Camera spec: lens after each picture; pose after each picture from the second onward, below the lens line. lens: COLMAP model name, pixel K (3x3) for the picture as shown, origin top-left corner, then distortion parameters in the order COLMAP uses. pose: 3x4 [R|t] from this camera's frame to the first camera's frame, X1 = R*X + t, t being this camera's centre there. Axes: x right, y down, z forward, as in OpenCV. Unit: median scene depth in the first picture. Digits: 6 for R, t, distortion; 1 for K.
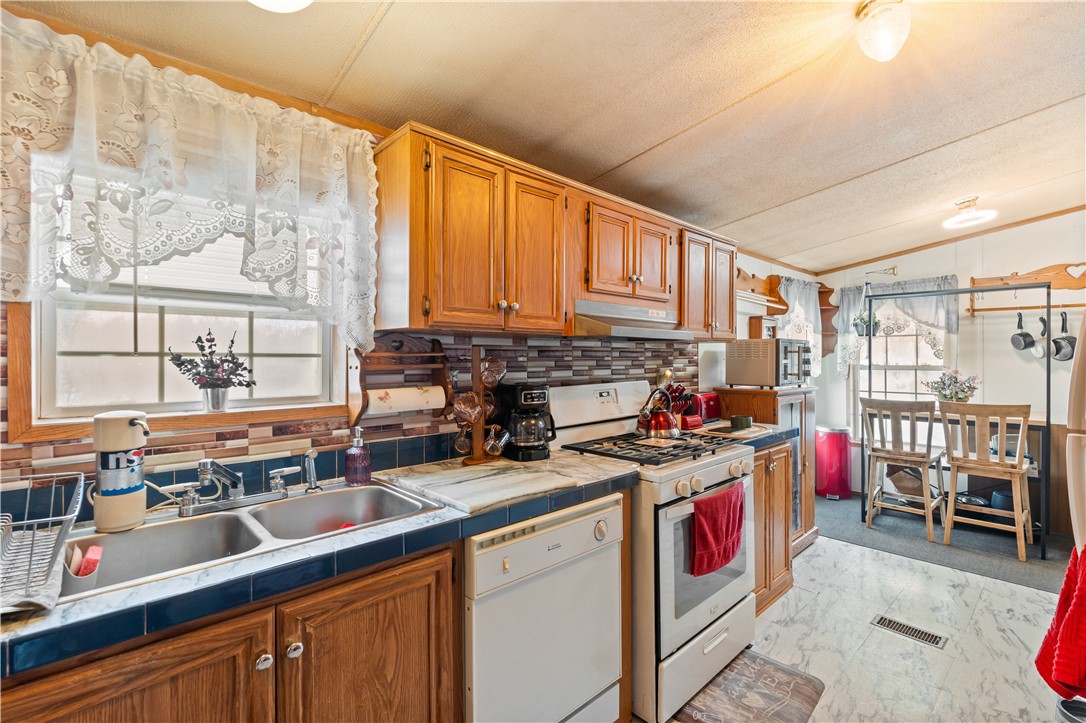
lens RADIAL K [[481.6, 0, 544.0], [0, 481.6, 355.5], [0, 0, 1]] dist [-0.001200, 0.000047]
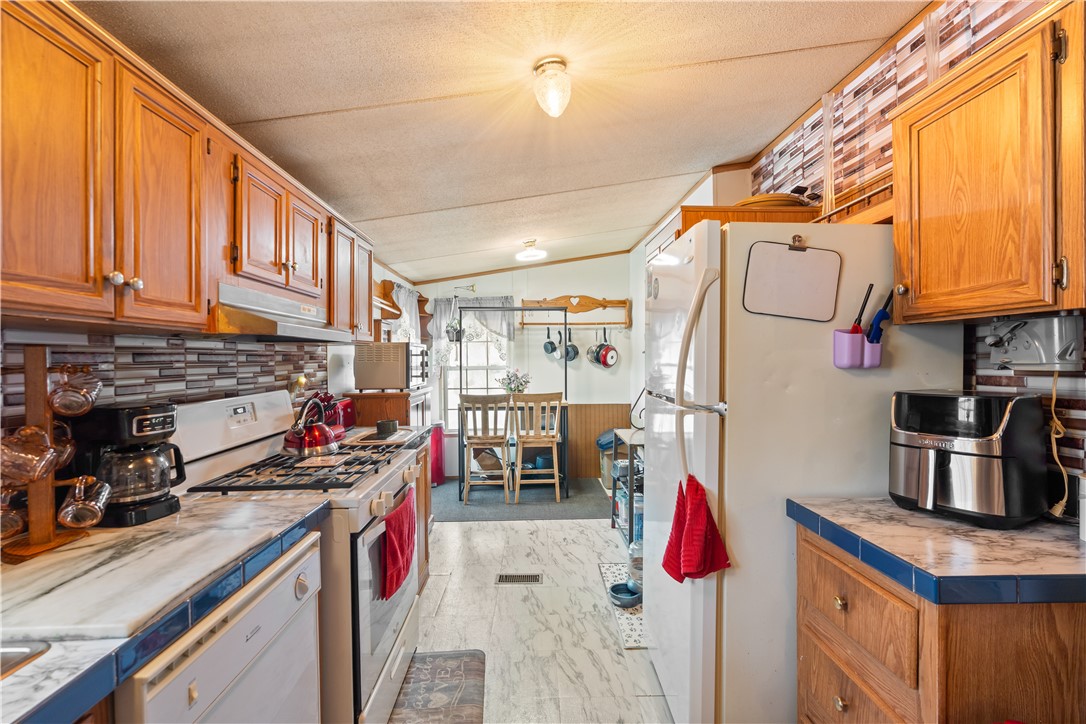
lens RADIAL K [[481.9, 0, 546.6], [0, 481.9, 359.6], [0, 0, 1]] dist [-0.002227, 0.000223]
pose [[0.654672, -0.007806, 0.755873, -0.117781], [0.006430, 0.999968, 0.004758, -0.001262], [-0.755886, 0.001746, 0.654701, 0.111364]]
